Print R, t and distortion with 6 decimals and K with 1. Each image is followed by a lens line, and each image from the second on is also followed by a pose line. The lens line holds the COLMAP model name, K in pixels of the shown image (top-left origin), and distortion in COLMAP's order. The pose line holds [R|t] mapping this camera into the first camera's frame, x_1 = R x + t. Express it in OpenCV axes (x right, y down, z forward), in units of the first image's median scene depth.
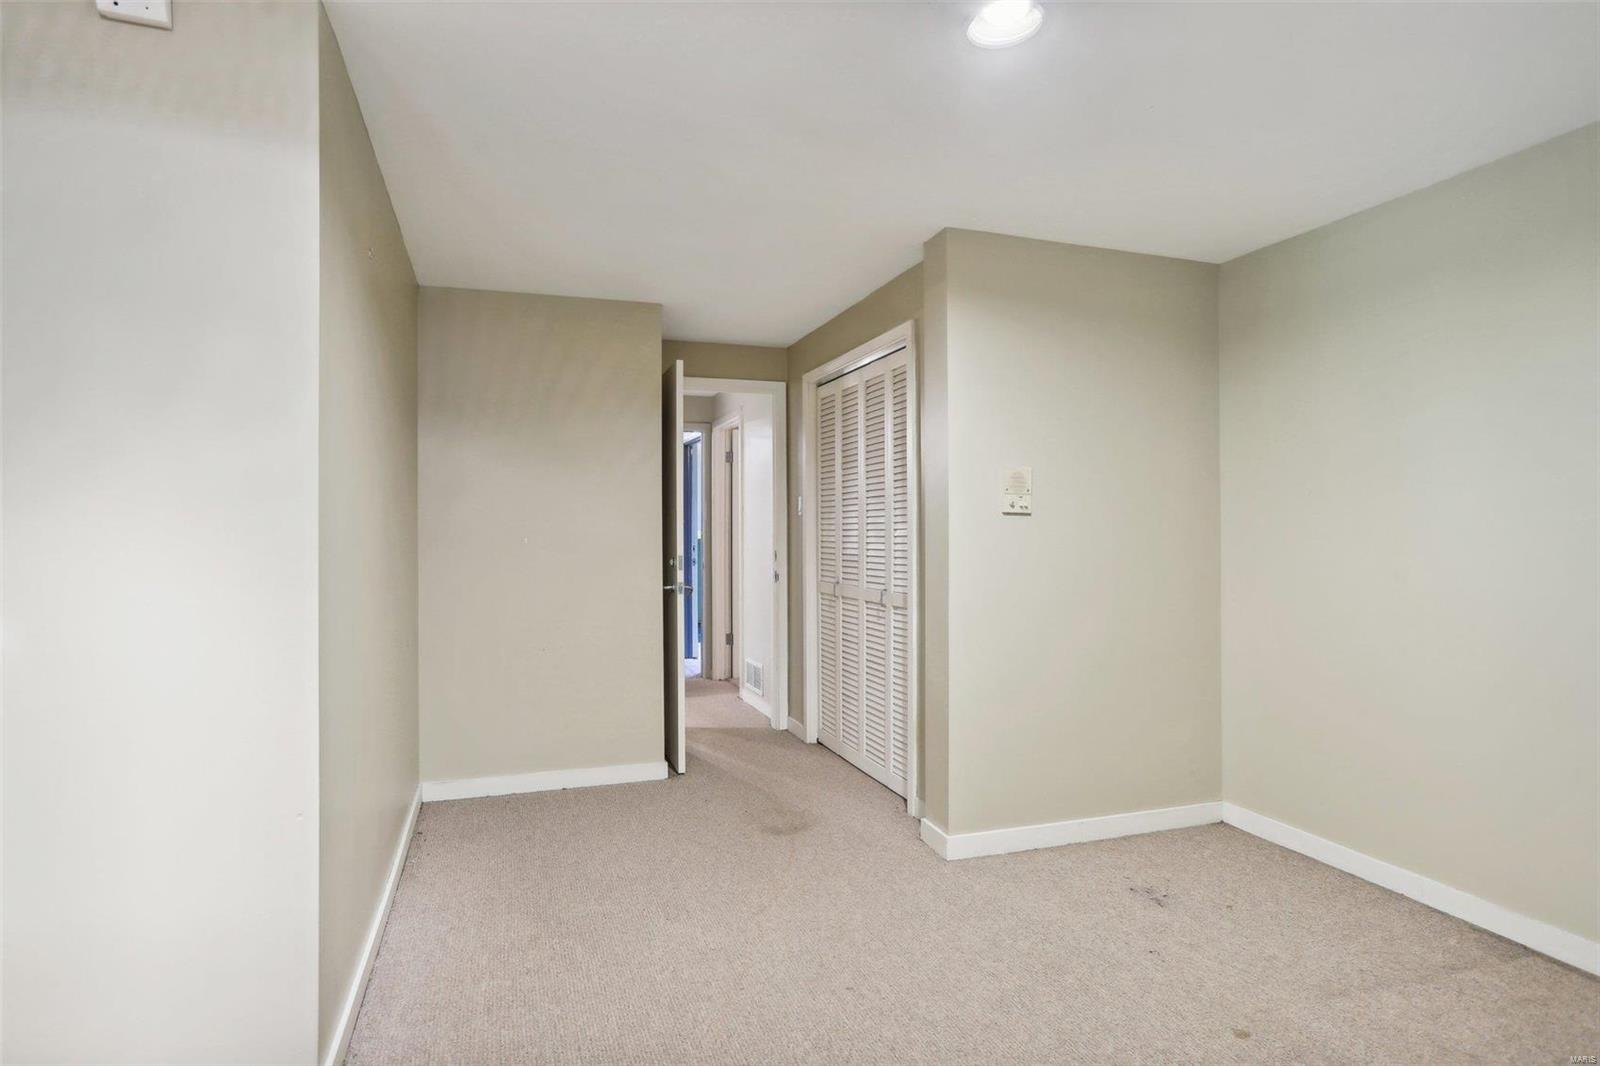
lens RADIAL K [[850.0, 0, 800.0], [0, 850.0, 533.0], [0, 0, 1]] dist [-0.029259, 0.000057]
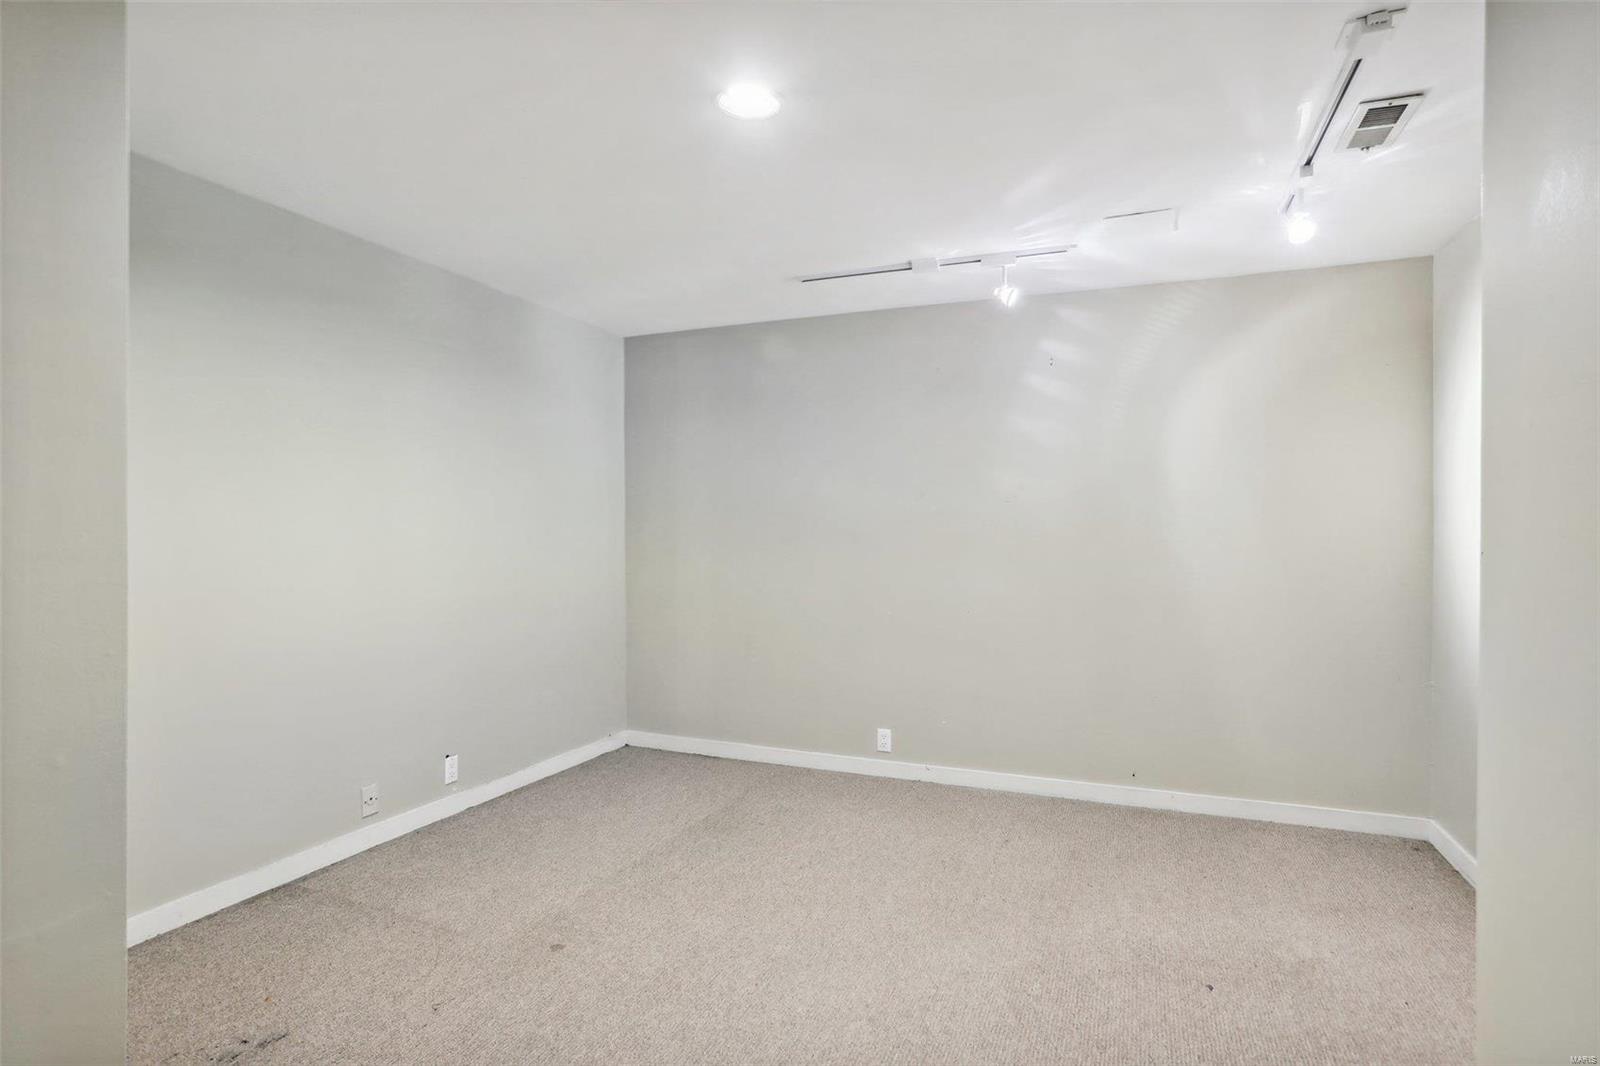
lens RADIAL K [[818.0, 0, 800.6], [0, 818.0, 526.8], [0, 0, 1]] dist [-0.032898, 0.001067]
pose [[-0.757074, -0.002073, 0.653326, -0.429767], [-0.001269, 0.999998, 0.001701, -0.012839], [-0.653328, 0.000459, -0.757075, 1.403106]]
